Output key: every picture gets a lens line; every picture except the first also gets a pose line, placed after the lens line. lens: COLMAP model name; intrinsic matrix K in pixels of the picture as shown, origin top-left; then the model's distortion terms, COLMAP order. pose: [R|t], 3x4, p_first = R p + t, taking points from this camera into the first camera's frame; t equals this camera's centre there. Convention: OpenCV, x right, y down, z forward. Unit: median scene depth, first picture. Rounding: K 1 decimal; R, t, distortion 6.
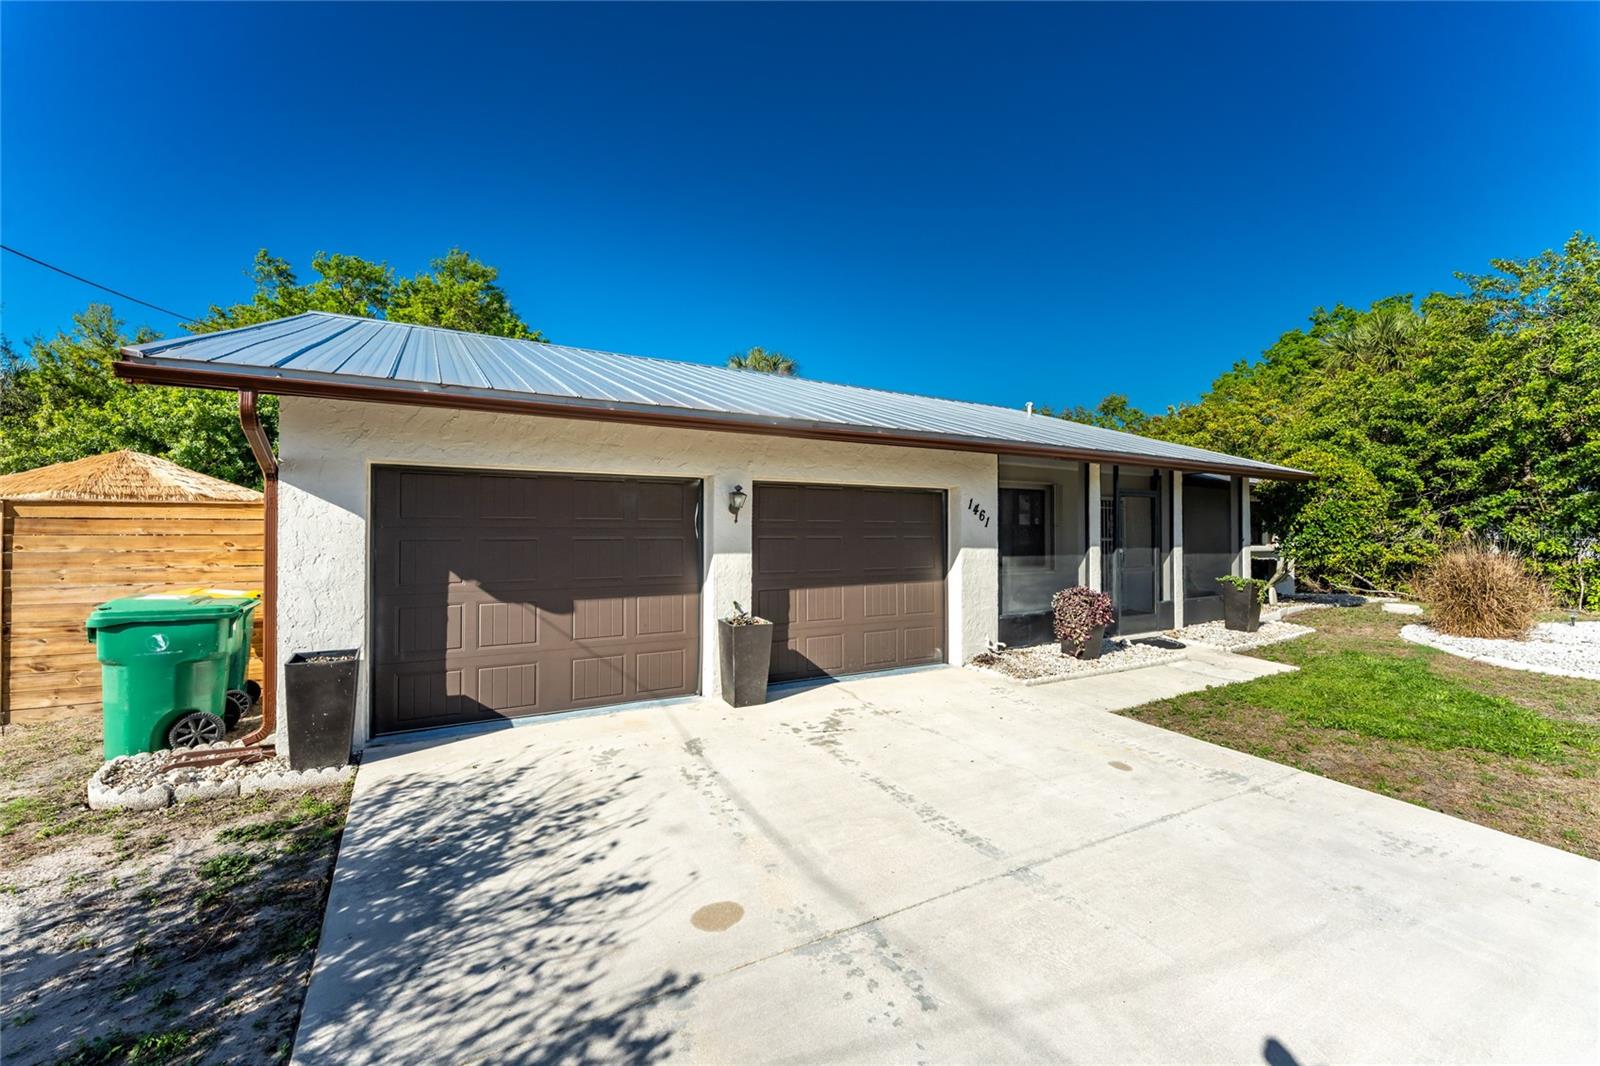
lens RADIAL K [[666.6, 0, 776.4], [0, 666.6, 519.9], [0, 0, 1]] dist [-0.001677, -0.000027]
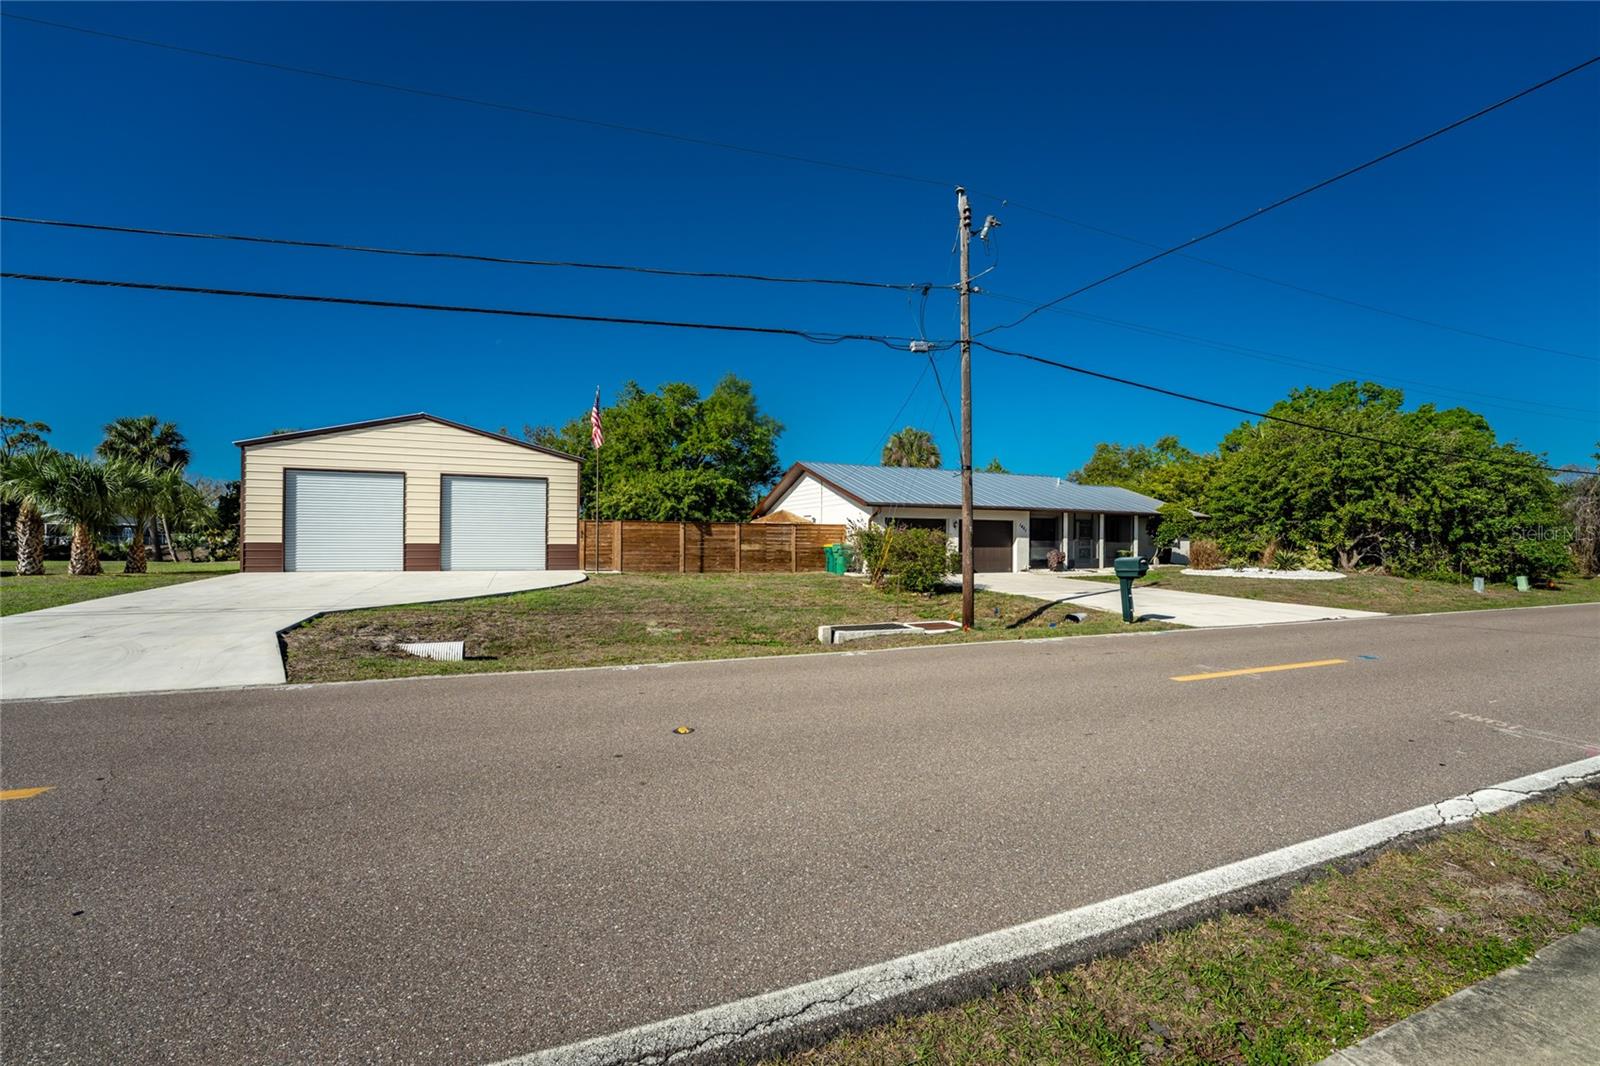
lens RADIAL K [[666.6, 0, 794.2], [0, 666.6, 524.5], [0, 0, 1]] dist [-0.001677, -0.000027]
pose [[0.991654, 0.006950, -0.128741, -0.398282], [-0.007307, 0.999971, -0.002297, -0.009974], [0.128721, 0.003218, 0.991676, -2.430100]]
